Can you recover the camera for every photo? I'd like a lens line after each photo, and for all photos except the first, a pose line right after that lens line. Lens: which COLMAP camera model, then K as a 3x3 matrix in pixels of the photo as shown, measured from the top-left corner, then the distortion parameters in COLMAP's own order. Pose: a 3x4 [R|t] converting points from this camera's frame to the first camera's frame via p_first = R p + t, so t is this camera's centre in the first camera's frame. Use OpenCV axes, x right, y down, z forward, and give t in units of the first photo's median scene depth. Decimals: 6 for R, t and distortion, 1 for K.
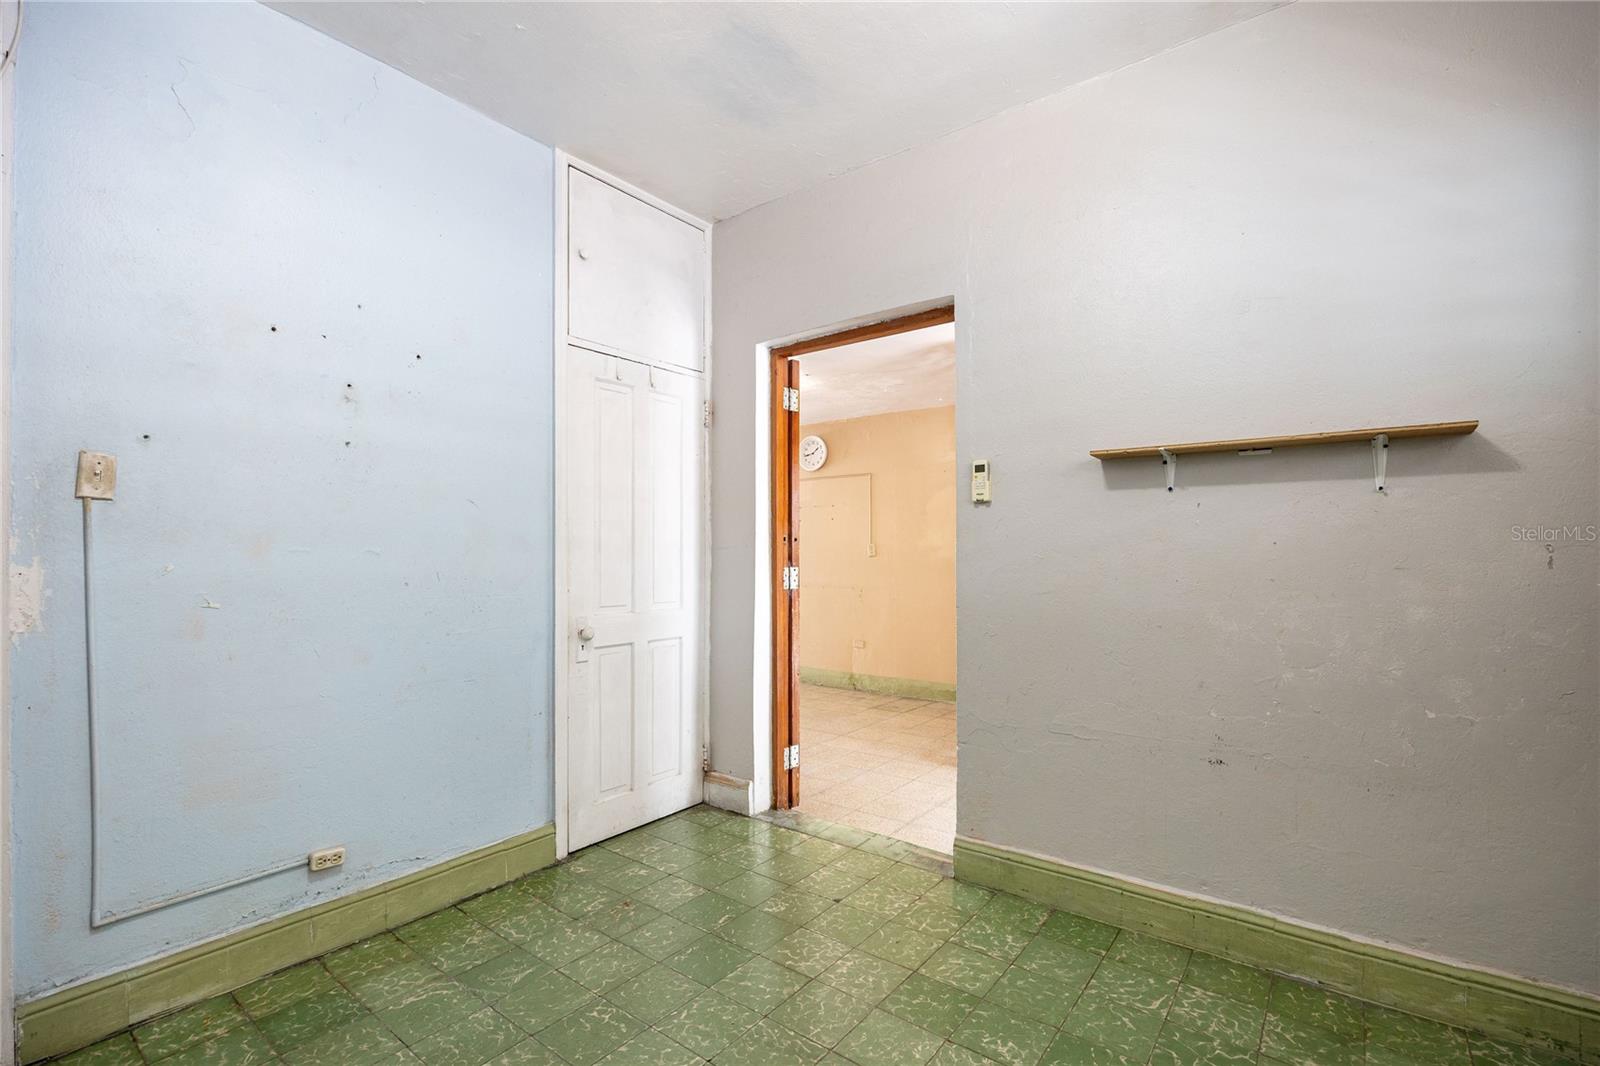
lens RADIAL K [[718.4, 0, 799.4], [0, 718.4, 561.6], [0, 0, 1]] dist [-0.013836, 0.000086]
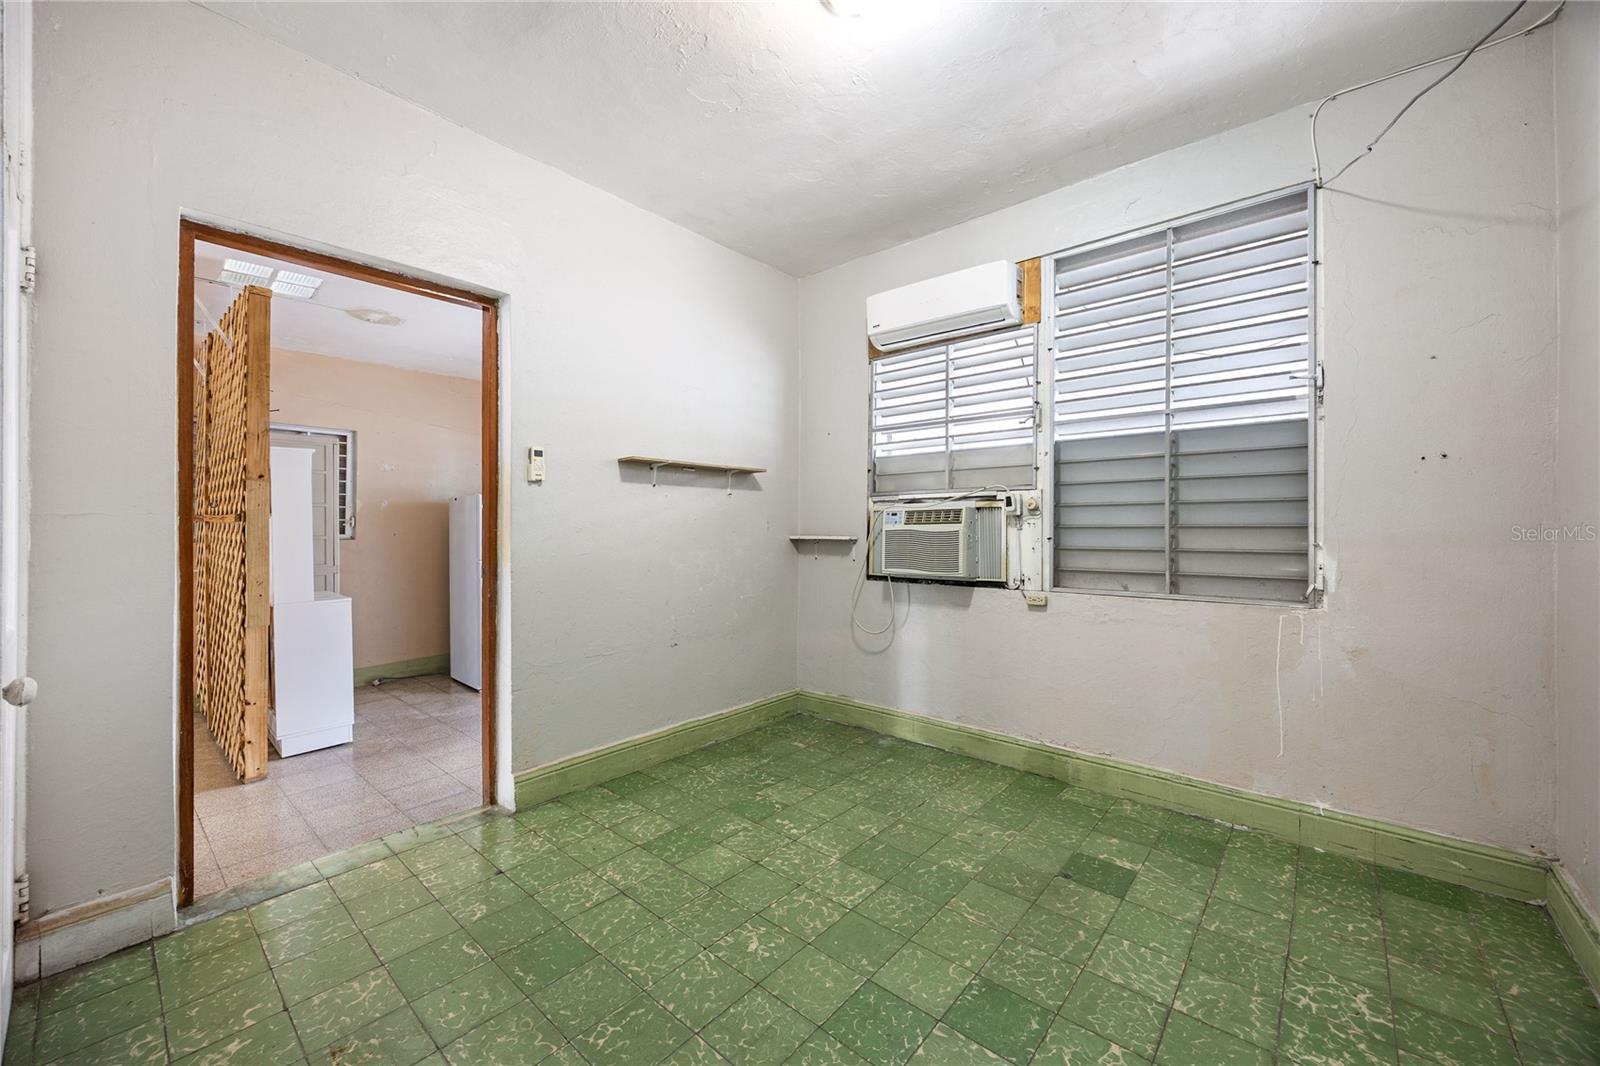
lens RADIAL K [[619.2, 0, 800.0], [0, 619.2, 533.0], [0, 0, 1]] dist [-0.000181, 0.000067]
pose [[0.053499, -0.010242, 0.998515, -0.876870], [0.012826, 0.999872, 0.009569, -0.001754], [-0.998485, 0.012295, 0.053624, 0.596957]]
